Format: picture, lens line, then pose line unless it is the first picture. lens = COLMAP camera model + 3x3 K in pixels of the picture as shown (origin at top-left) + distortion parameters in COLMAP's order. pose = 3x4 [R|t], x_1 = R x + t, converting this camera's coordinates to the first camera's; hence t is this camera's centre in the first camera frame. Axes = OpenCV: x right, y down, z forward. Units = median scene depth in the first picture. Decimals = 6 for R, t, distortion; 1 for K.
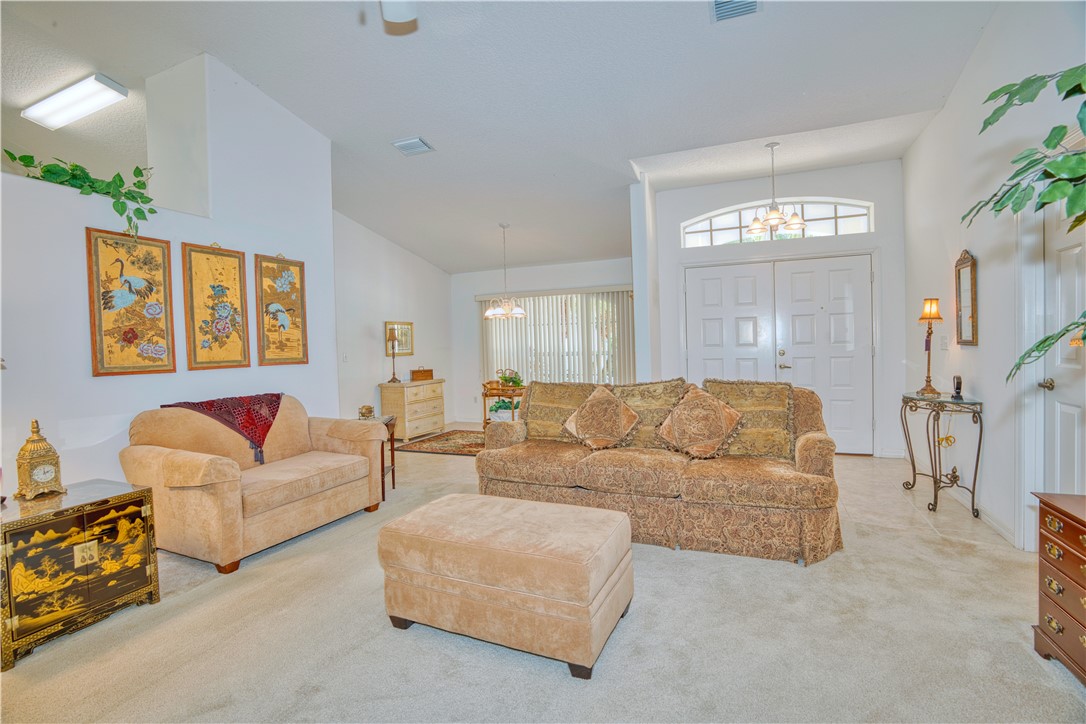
lens RADIAL K [[502.9, 0, 547.9], [0, 502.9, 359.7], [0, 0, 1]] dist [-0.066303, 0.022089]
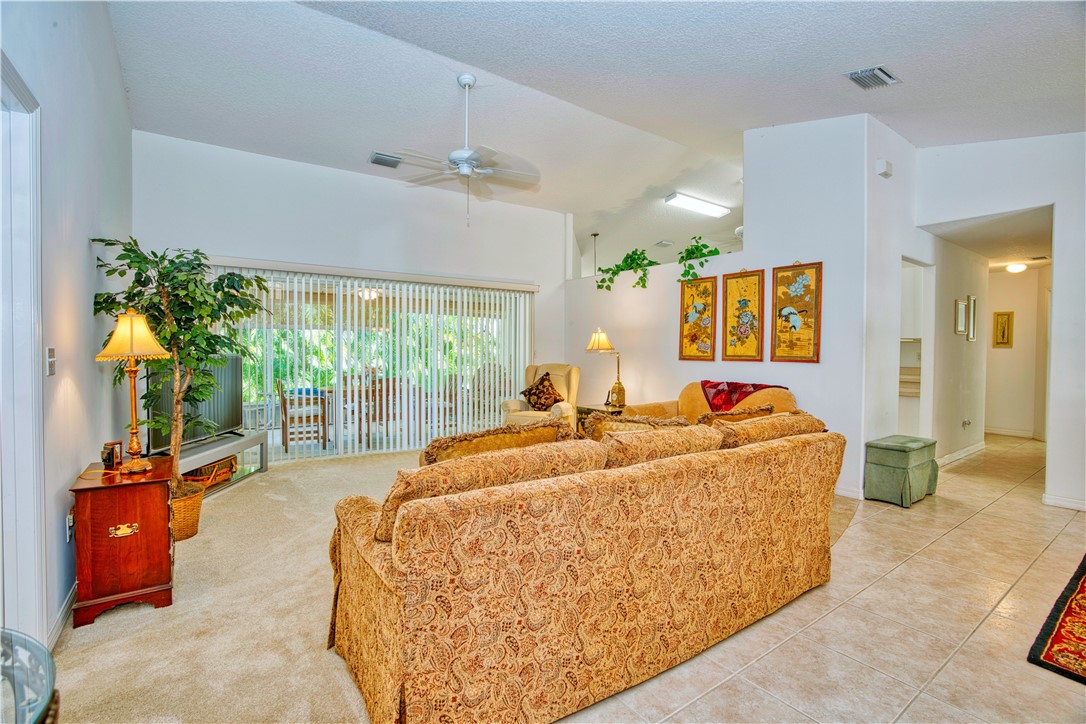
lens RADIAL K [[502.9, 0, 547.9], [0, 502.9, 359.7], [0, 0, 1]] dist [-0.066303, 0.022089]
pose [[-0.526417, 0.044548, -0.849059, 0.764526], [-0.015230, 0.997972, 0.061804, -0.060883], [0.850090, 0.045466, -0.524671, 1.232119]]
